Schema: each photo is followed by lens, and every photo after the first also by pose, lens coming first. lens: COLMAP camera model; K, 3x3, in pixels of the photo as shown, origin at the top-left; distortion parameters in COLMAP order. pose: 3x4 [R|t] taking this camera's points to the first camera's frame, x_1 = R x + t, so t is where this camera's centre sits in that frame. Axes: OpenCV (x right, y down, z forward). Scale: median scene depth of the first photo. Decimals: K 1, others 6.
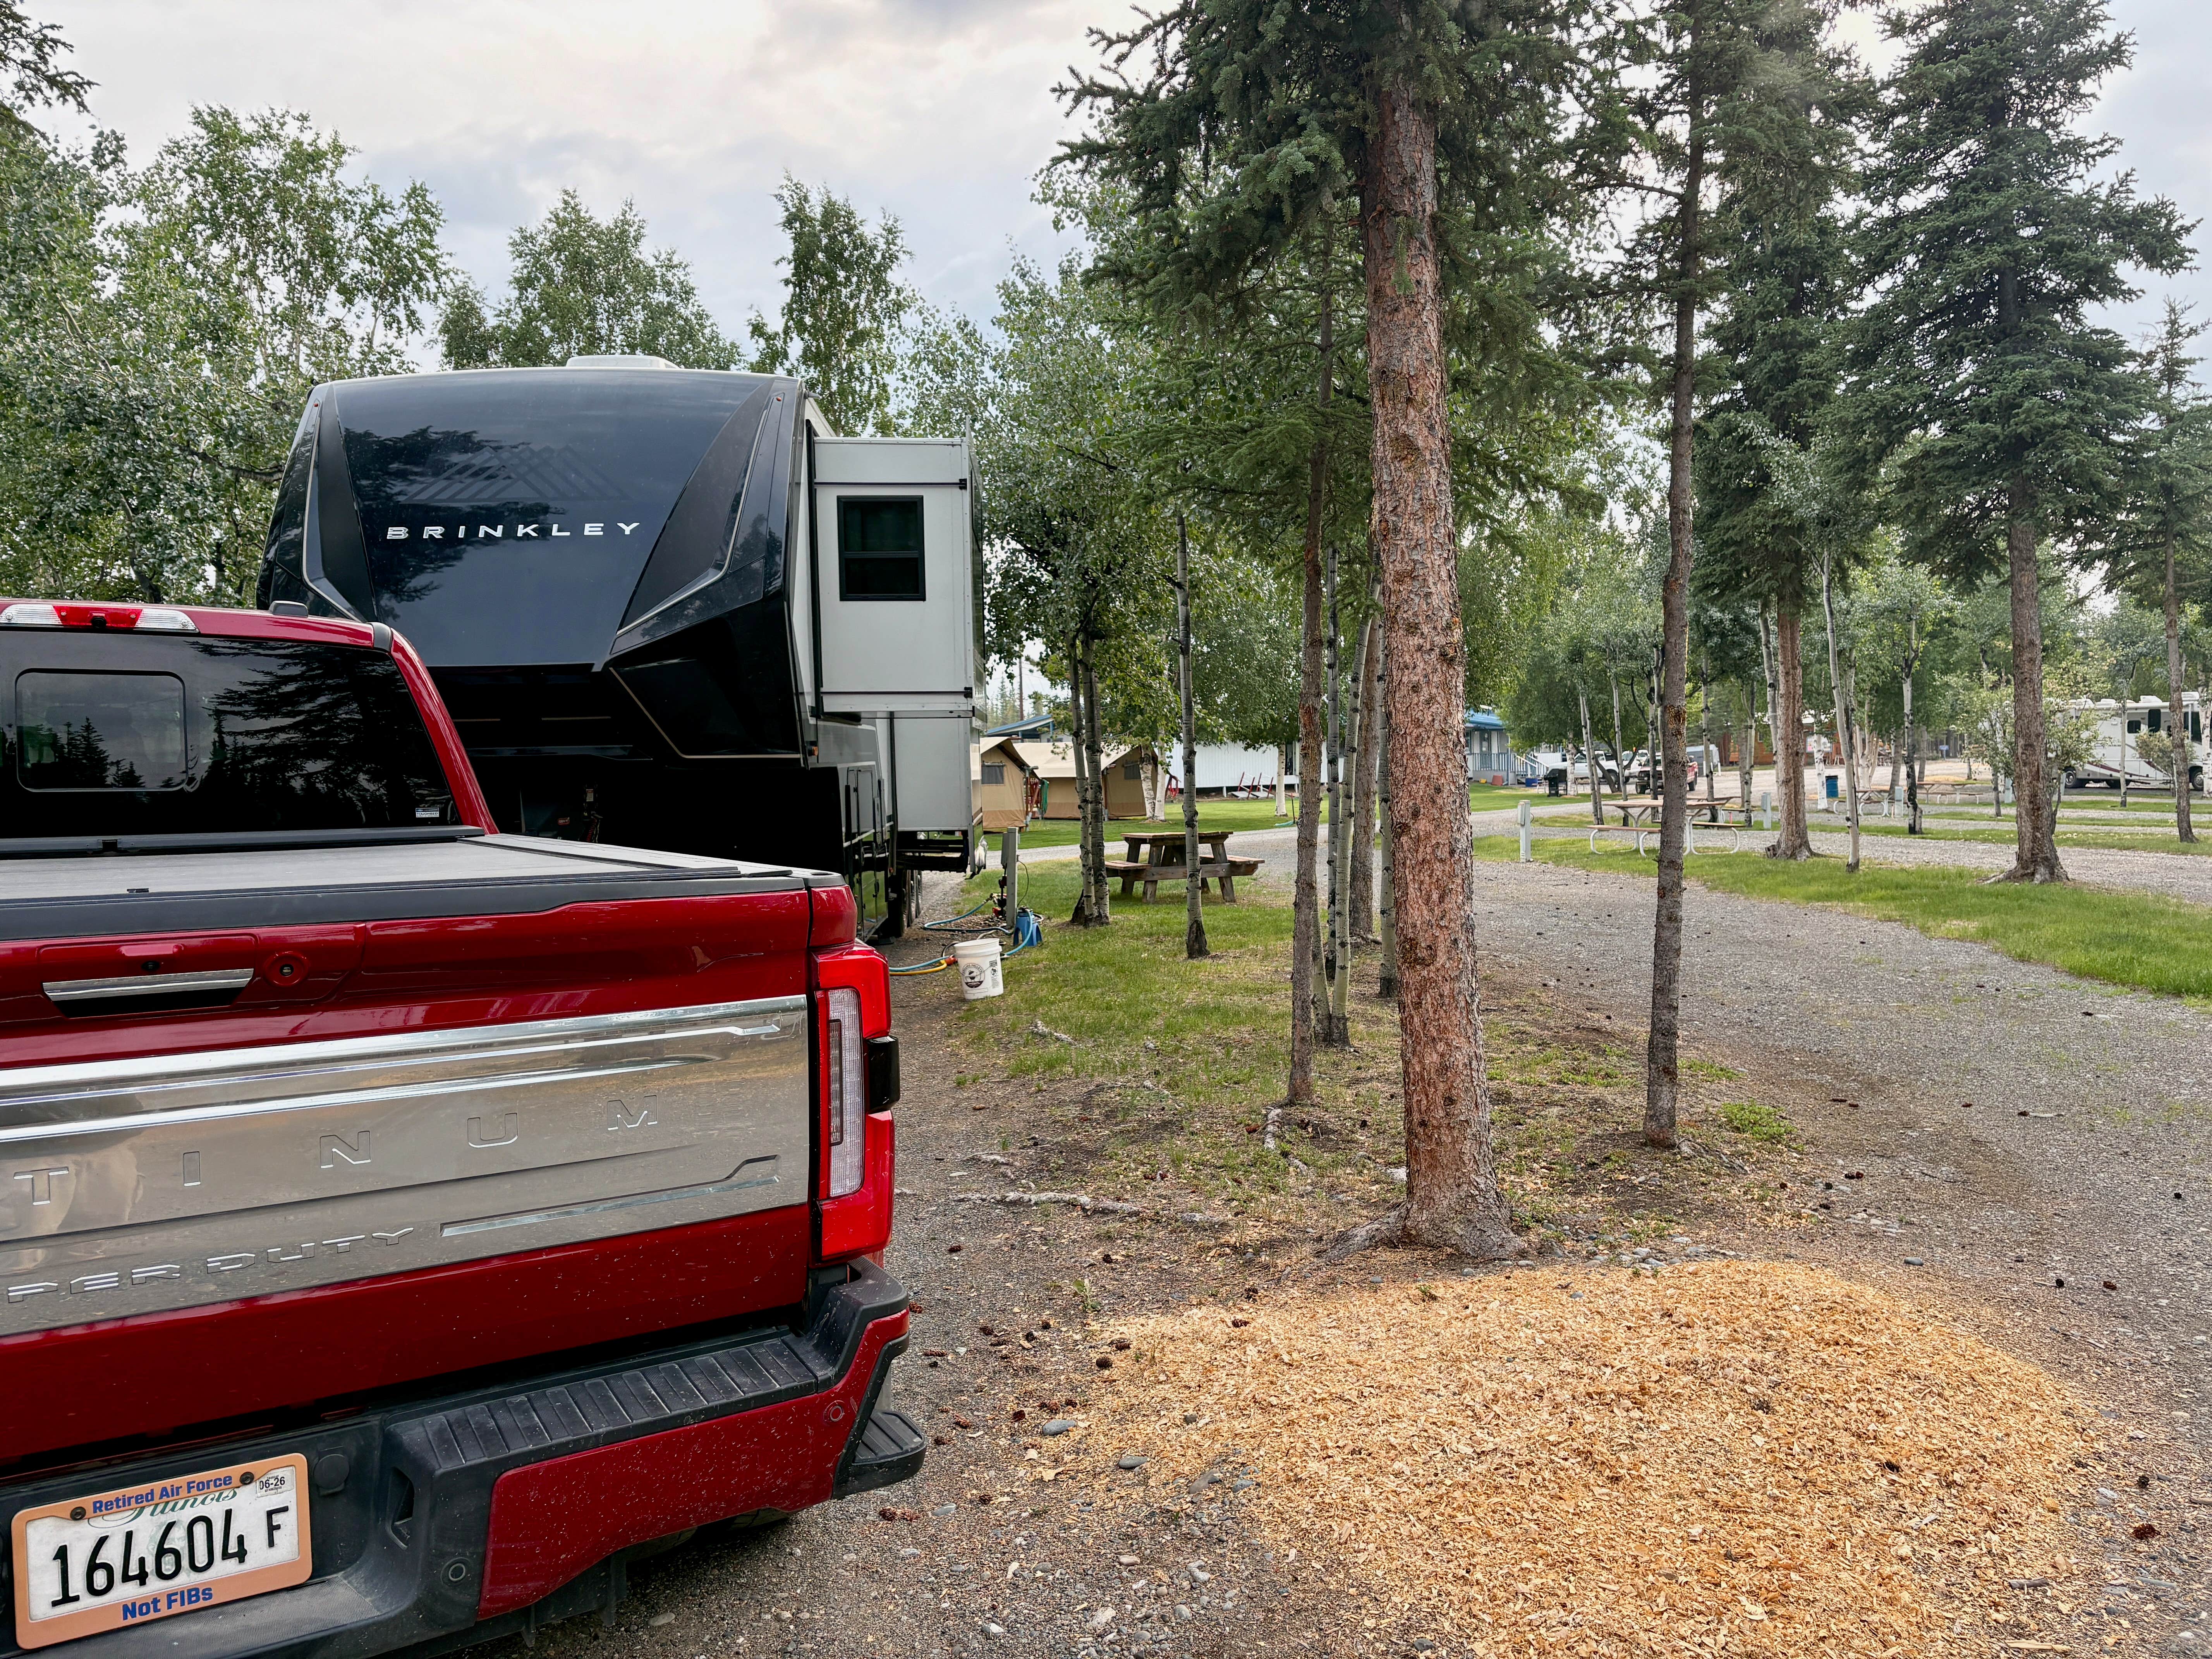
lens RADIAL K [[1594.8, 0, 1110.7], [0, 1594.8, 861.9], [0, 0, 1]] dist [0.006133, 0.001507]
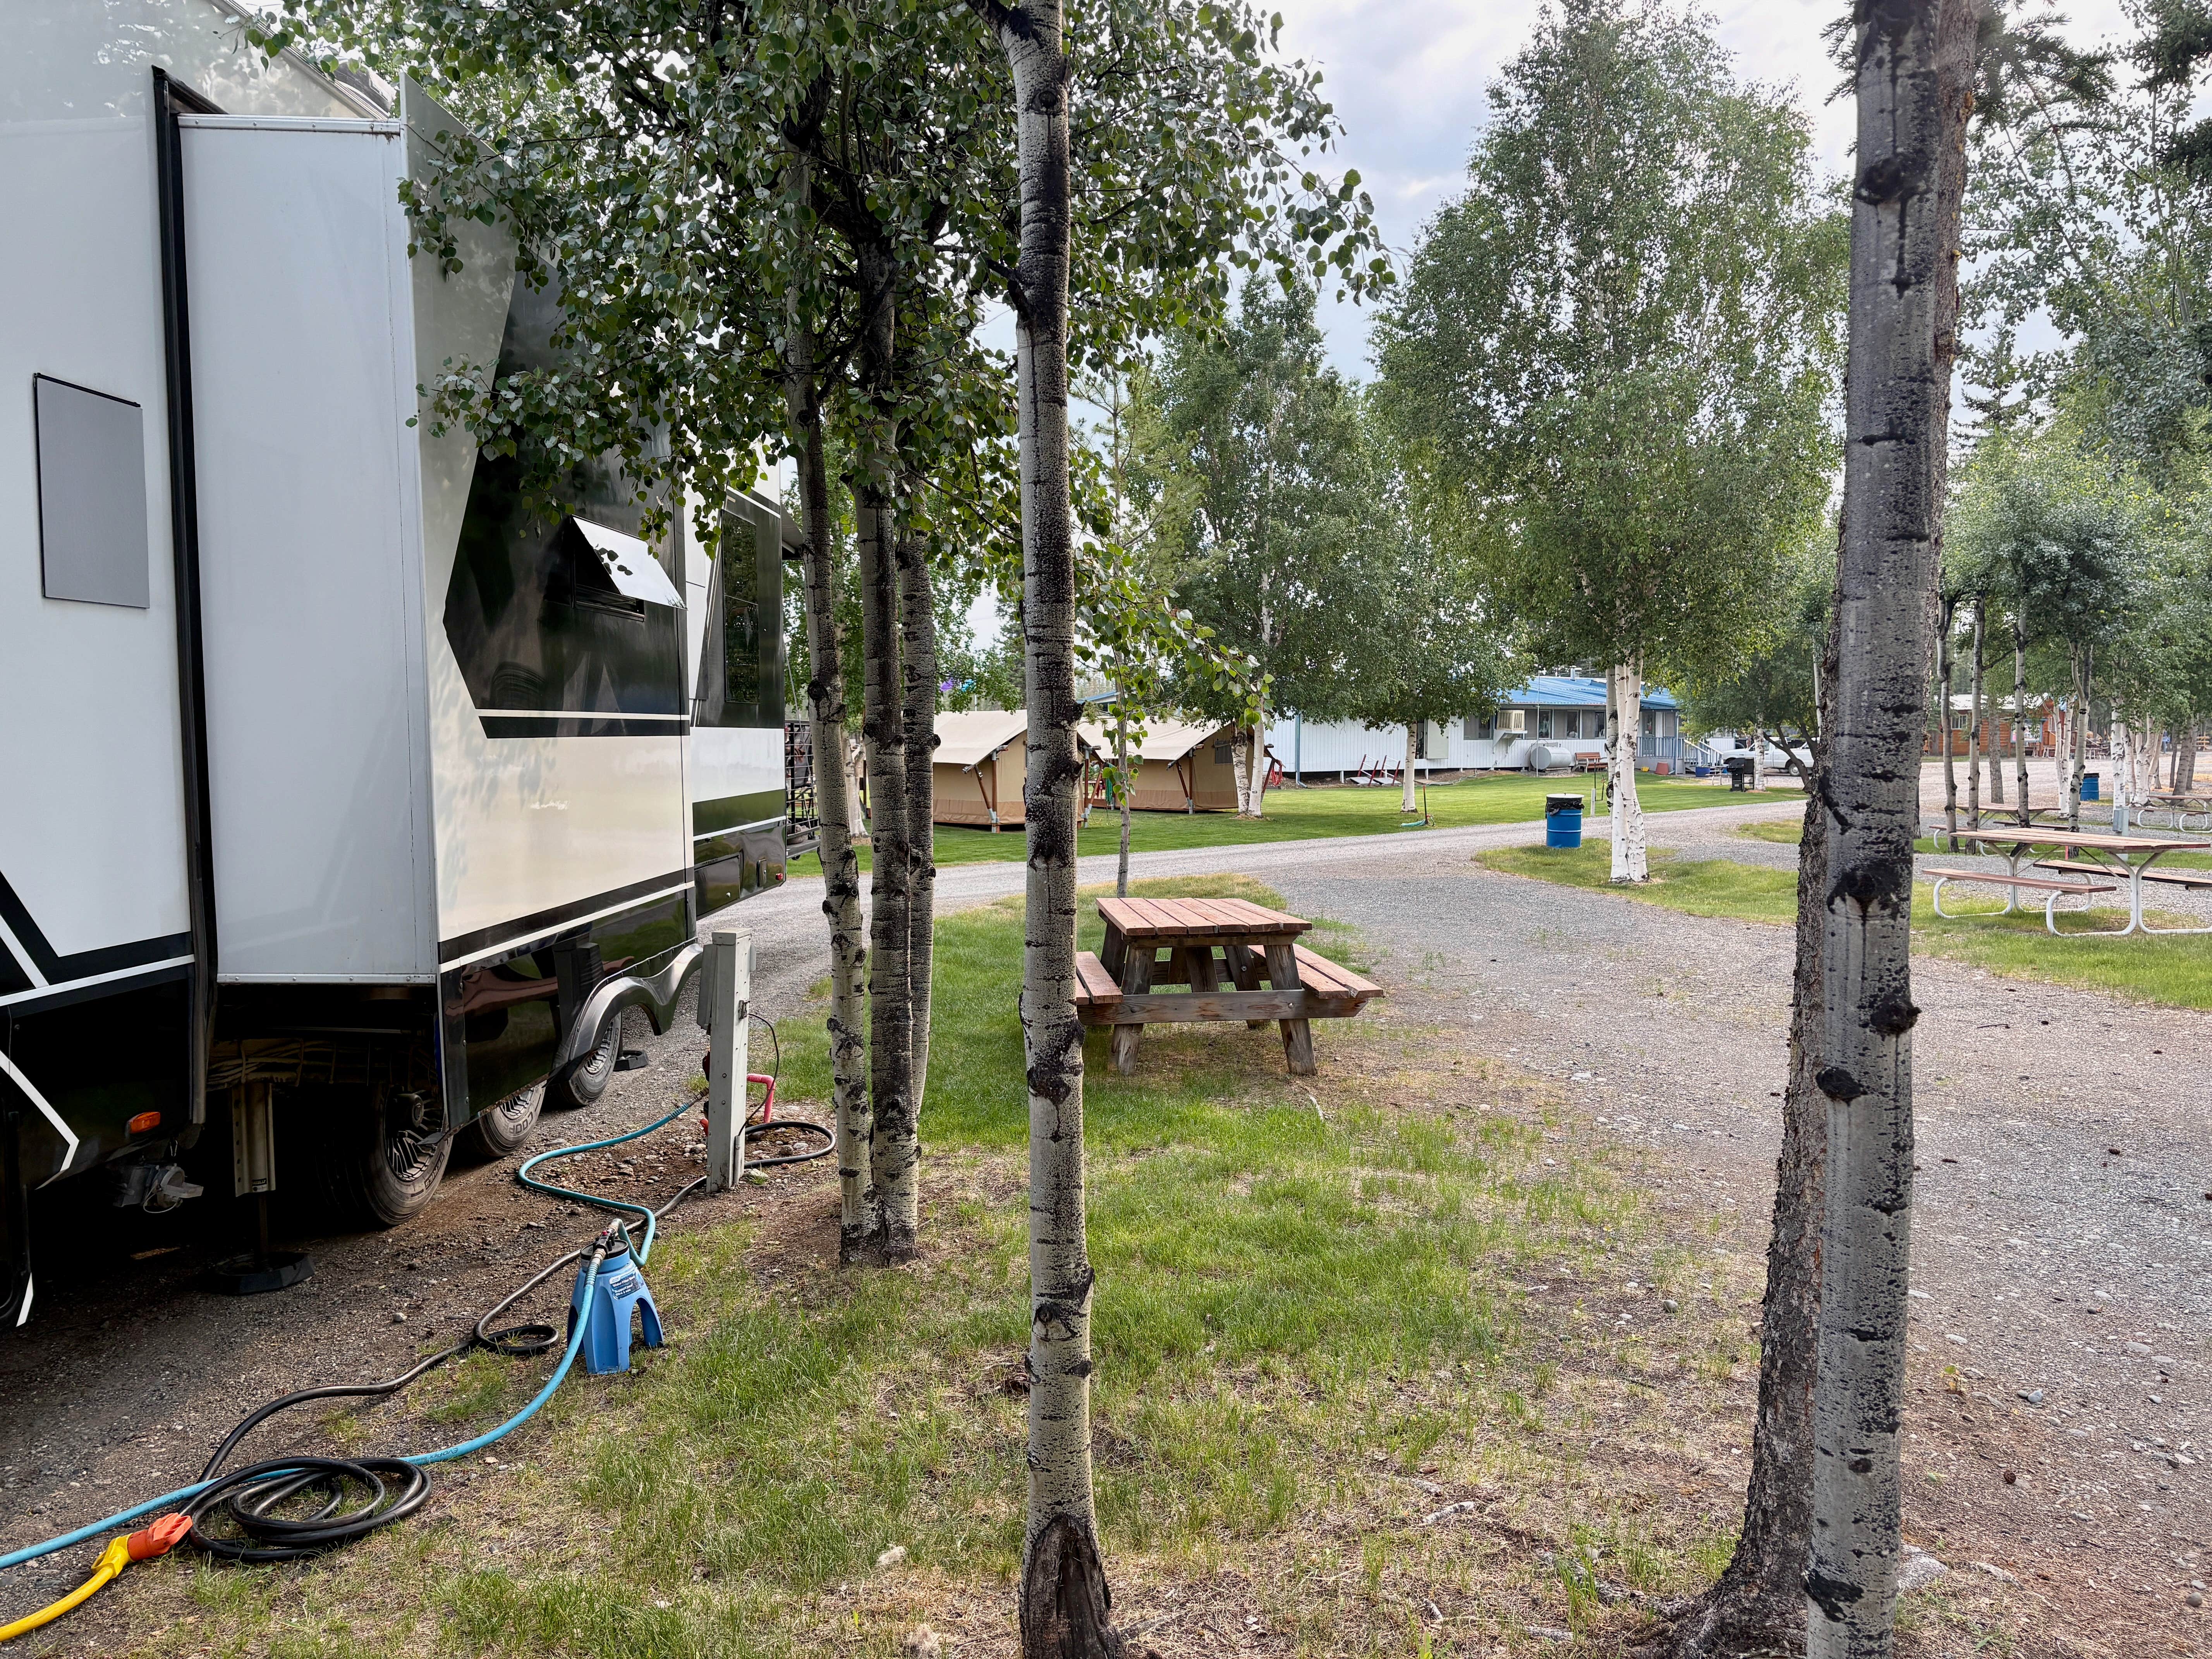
lens RADIAL K [[1575.1, 0, 1106.0], [0, 1575.1, 829.5], [0, 0, 1]] dist [0.023059, -0.000570]
pose [[0.996382, 0.024865, -0.081271, 0.021495], [-0.025062, 0.999685, -0.001404, -0.016893], [0.081211, 0.003436, 0.996691, 0.218281]]
